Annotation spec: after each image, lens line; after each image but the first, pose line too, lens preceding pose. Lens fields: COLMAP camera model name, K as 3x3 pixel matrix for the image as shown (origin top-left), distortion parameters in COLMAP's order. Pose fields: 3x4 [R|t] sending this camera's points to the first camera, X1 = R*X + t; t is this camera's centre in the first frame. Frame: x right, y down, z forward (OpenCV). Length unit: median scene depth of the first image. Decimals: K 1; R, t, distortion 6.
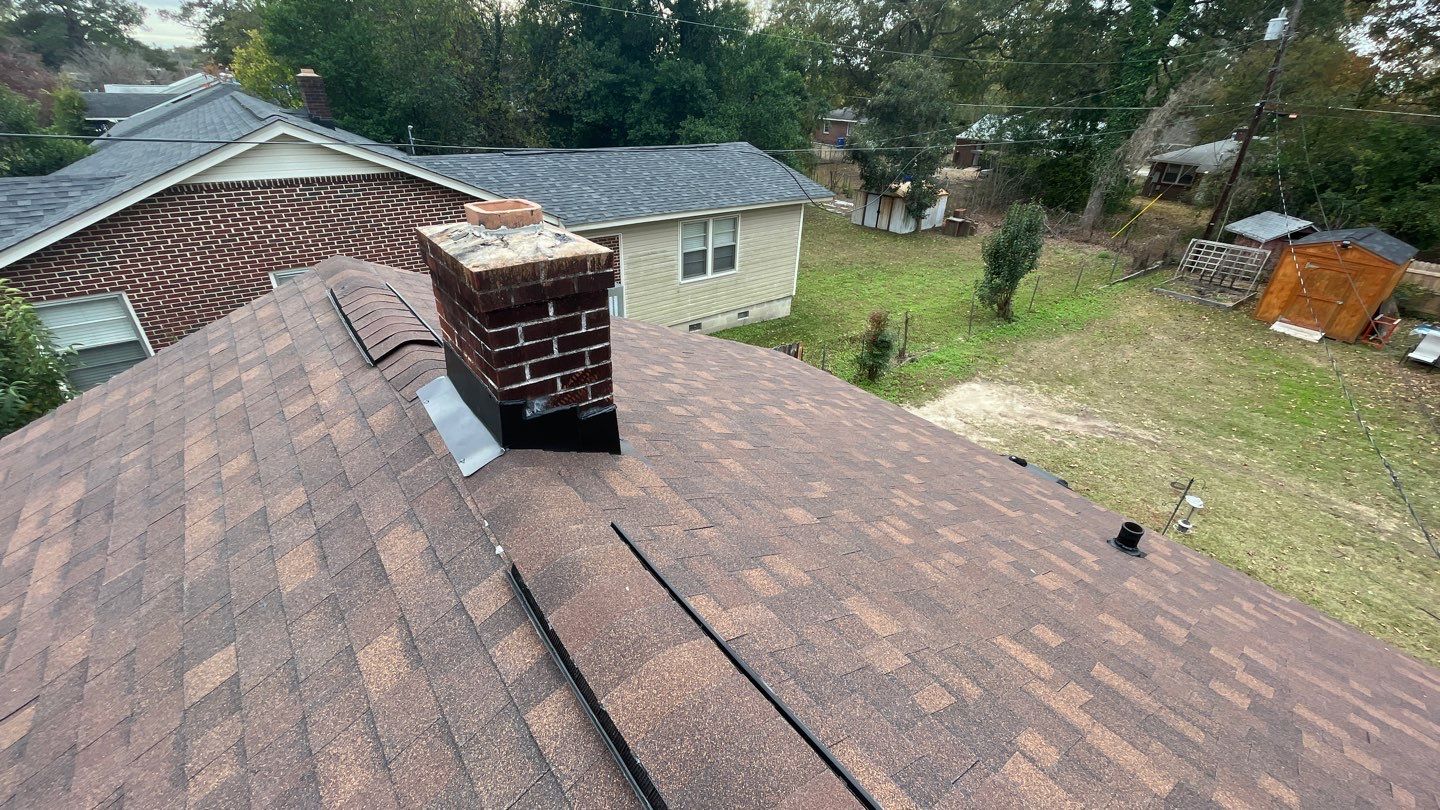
lens RADIAL K [[581.4, 0, 718.4], [0, 581.4, 406.6], [0, 0, 1]] dist [-0.004894, -0.000239]
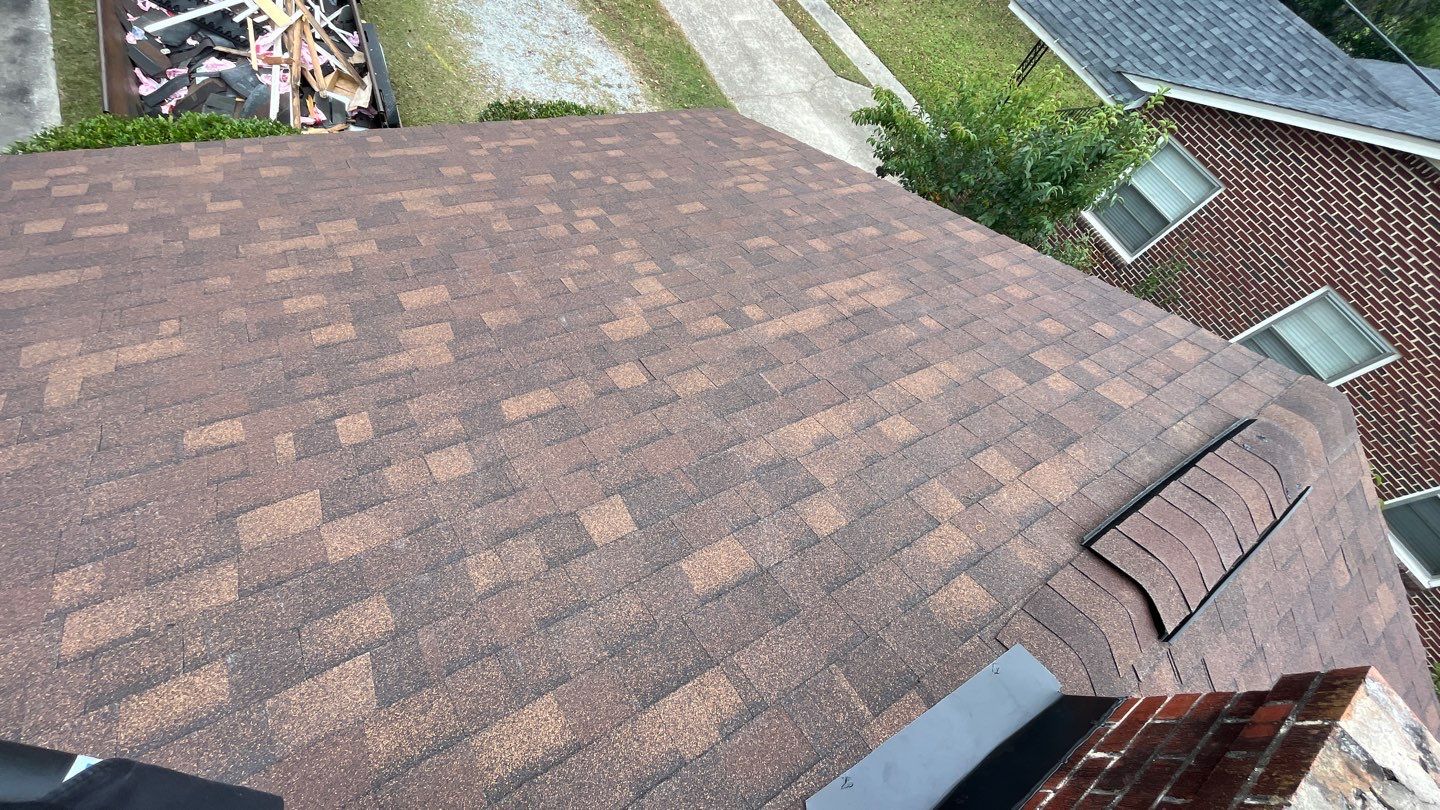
lens RADIAL K [[581.4, 0, 721.4], [0, 581.4, 408.6], [0, 0, 1]] dist [-0.004894, -0.000239]
pose [[-0.130145, 0.817892, -0.560459, -0.220976], [-0.722665, 0.308766, 0.618401, -0.164739], [0.678836, 0.485506, 0.550878, 0.215198]]
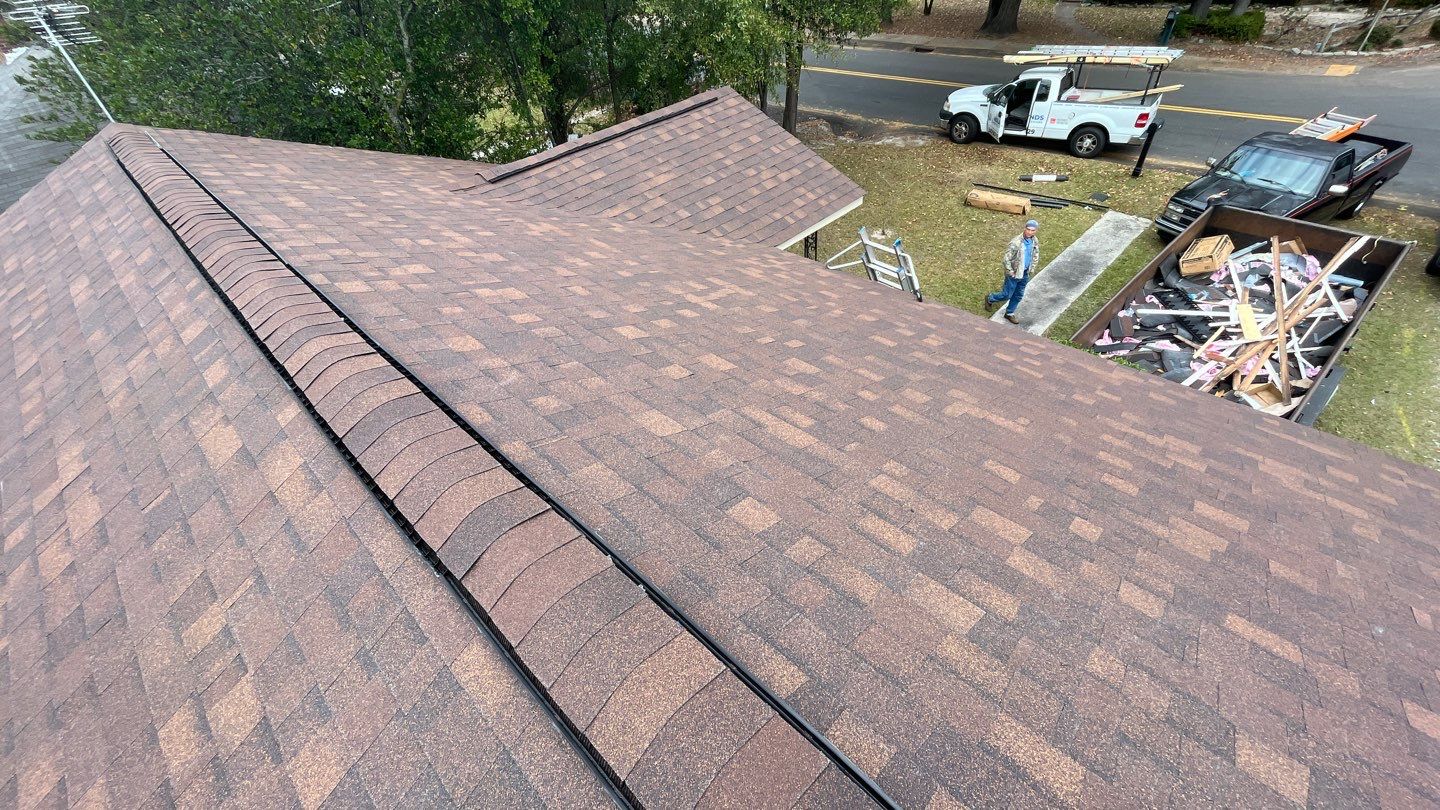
lens RADIAL K [[581.4, 0, 716.3], [0, 581.4, 404.5], [0, 0, 1]] dist [-0.004894, -0.000239]
pose [[-0.988932, 0.135623, -0.060163, -0.066051], [-0.010562, 0.340120, 0.940323, -0.196641], [0.147992, 0.930551, -0.334923, 0.309328]]
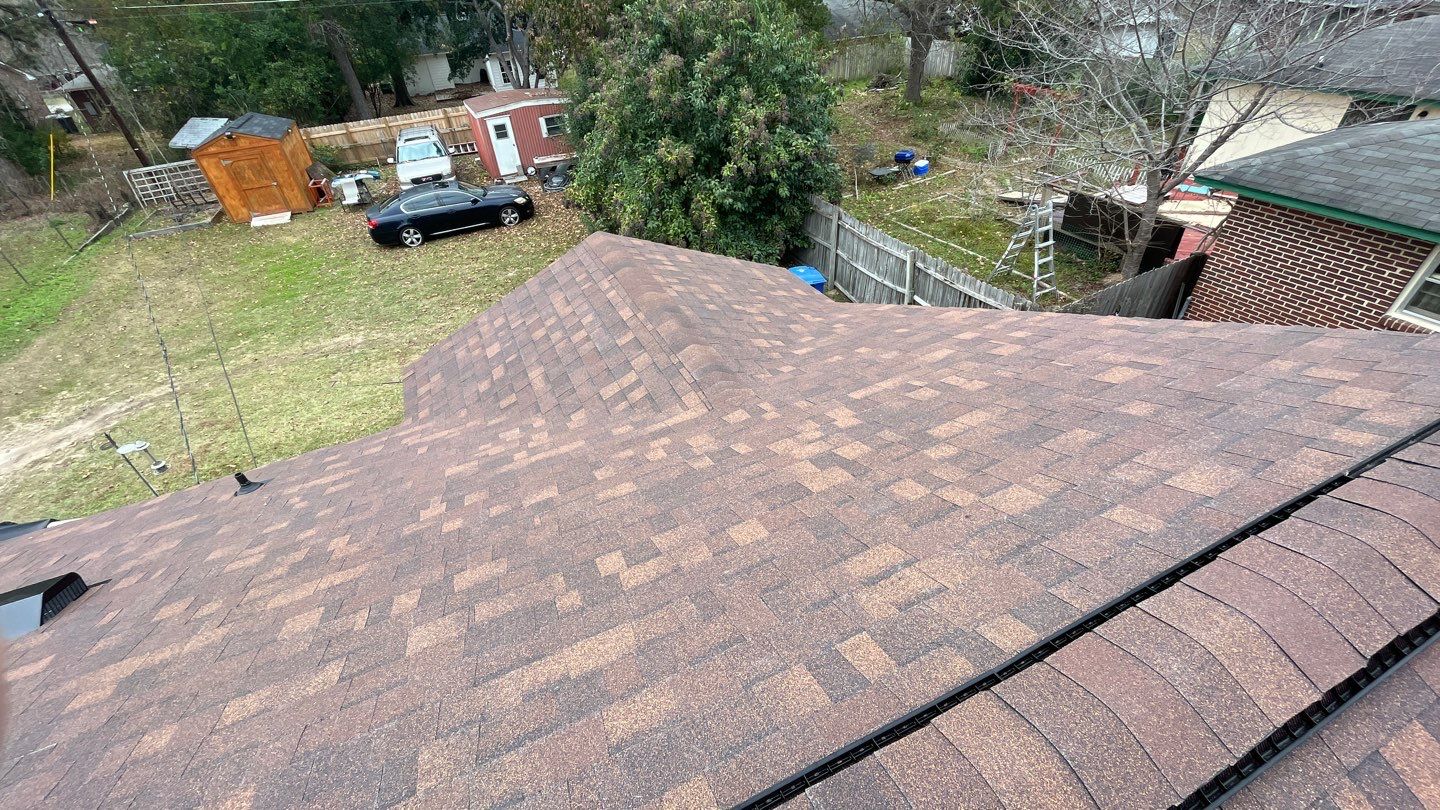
lens RADIAL K [[581.4, 0, 718.7], [0, 581.4, 404.5], [0, 0, 1]] dist [-0.004894, -0.000239]
pose [[0.238484, -0.629766, 0.739270, 0.274957], [0.532140, 0.721522, 0.442982, 0.154504], [-0.812375, 0.287751, 0.507195, -0.268724]]
